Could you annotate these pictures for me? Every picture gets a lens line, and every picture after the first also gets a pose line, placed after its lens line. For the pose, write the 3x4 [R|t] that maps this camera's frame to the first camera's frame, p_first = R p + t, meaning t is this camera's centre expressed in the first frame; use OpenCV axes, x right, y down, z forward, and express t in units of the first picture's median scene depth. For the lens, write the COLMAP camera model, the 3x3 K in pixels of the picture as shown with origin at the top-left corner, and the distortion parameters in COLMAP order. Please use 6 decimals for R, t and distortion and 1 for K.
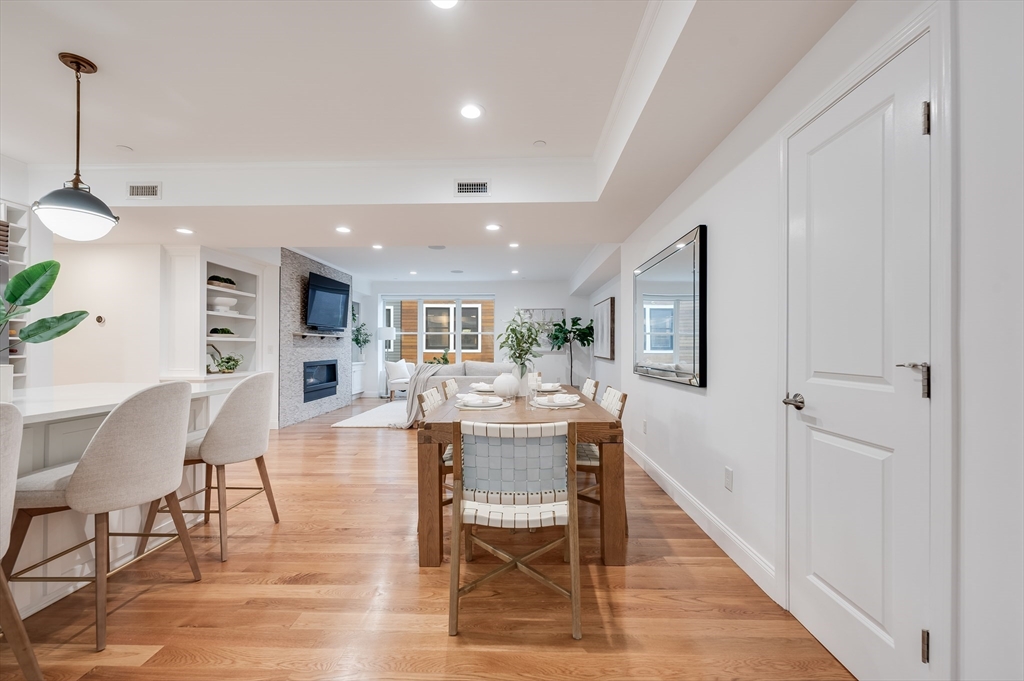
lens RADIAL K [[405.8, 0, 515.7], [0, 405.8, 347.6], [0, 0, 1]] dist [-0.001435, 0.000198]
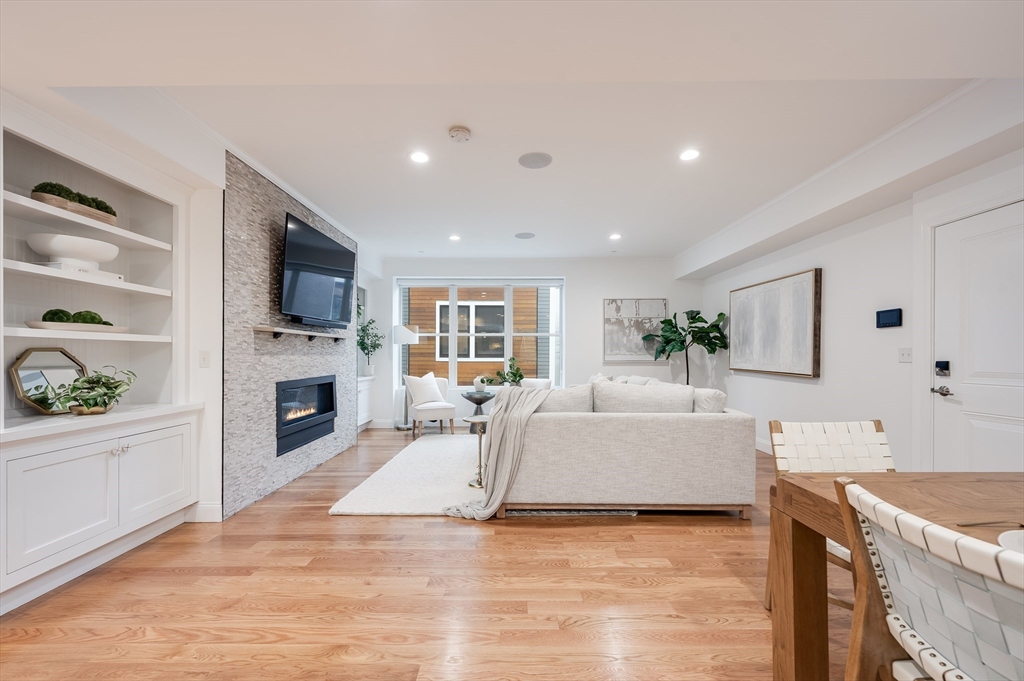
lens RADIAL K [[405.8, 0, 509.4], [0, 405.8, 358.1], [0, 0, 1]] dist [-0.001435, 0.000198]
pose [[0.999929, 0.001430, 0.011810, -0.215888], [-0.001514, 0.999973, 0.007138, -0.000513], [-0.011799, -0.007155, 0.999905, 0.450838]]
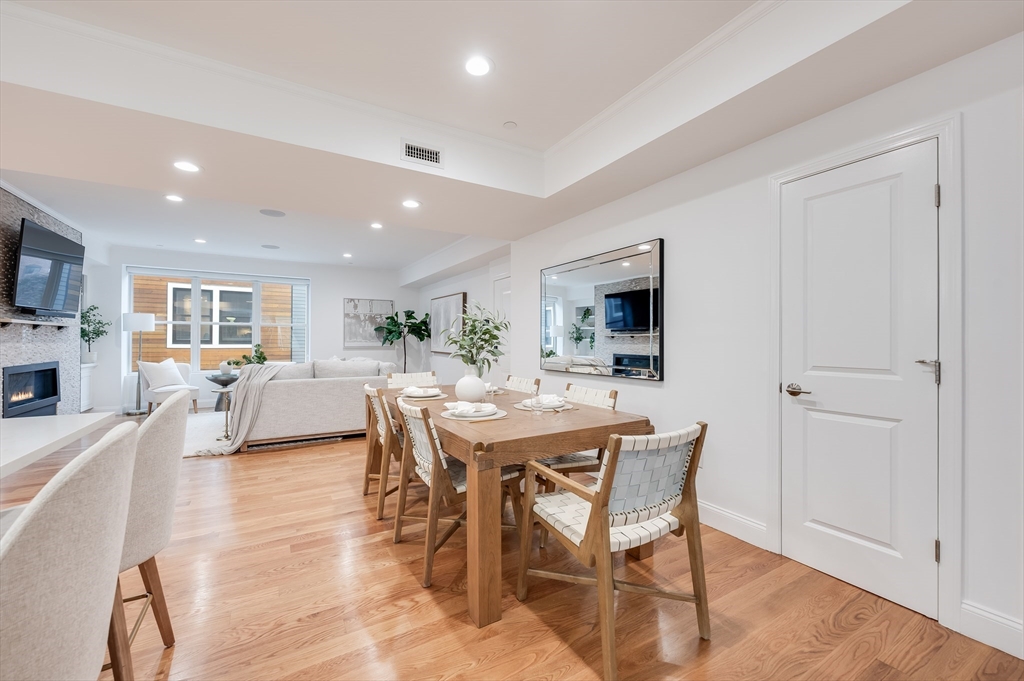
lens RADIAL K [[405.8, 0, 509.5], [0, 405.8, 339.9], [0, 0, 1]] dist [-0.001435, 0.000198]
pose [[0.851286, 0.004728, 0.524681, -0.198704], [-0.003208, 0.999988, -0.003807, -0.004575], [-0.524692, 0.001558, 0.851291, 0.099810]]
